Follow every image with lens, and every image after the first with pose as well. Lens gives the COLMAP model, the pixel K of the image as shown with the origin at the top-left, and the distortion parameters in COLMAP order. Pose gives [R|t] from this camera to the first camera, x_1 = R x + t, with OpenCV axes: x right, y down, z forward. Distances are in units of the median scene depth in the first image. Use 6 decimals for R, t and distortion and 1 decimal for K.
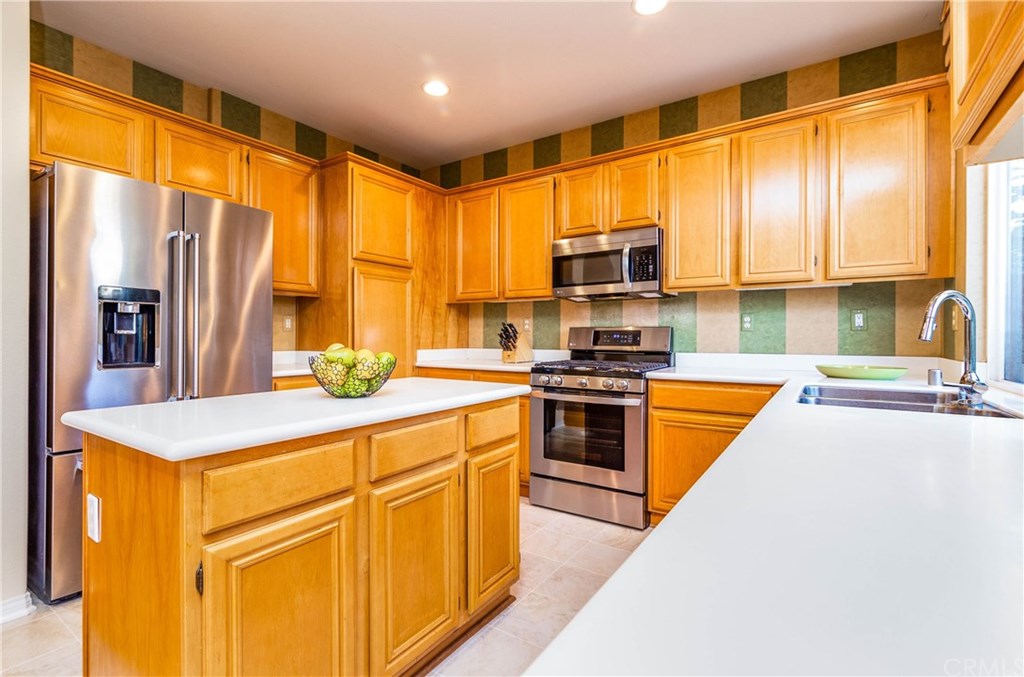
lens RADIAL K [[470.8, 0, 516.0], [0, 470.8, 332.4], [0, 0, 1]] dist [-0.000242, -0.000345]
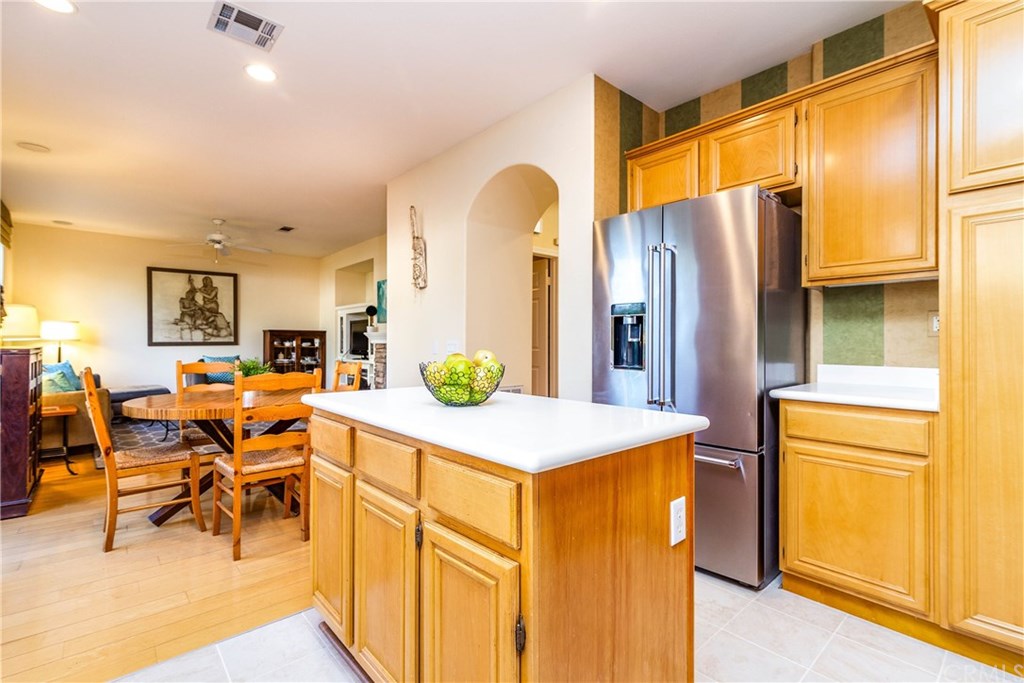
lens RADIAL K [[478.4, 0, 512.0], [0, 478.4, 341.5], [0, 0, 1]] dist [0.011956, 0.000095]
pose [[-0.259726, -0.004260, -0.965673, 0.319703], [0.001487, 0.999987, -0.004811, 0.006162], [0.965681, -0.002685, -0.259716, 0.757514]]
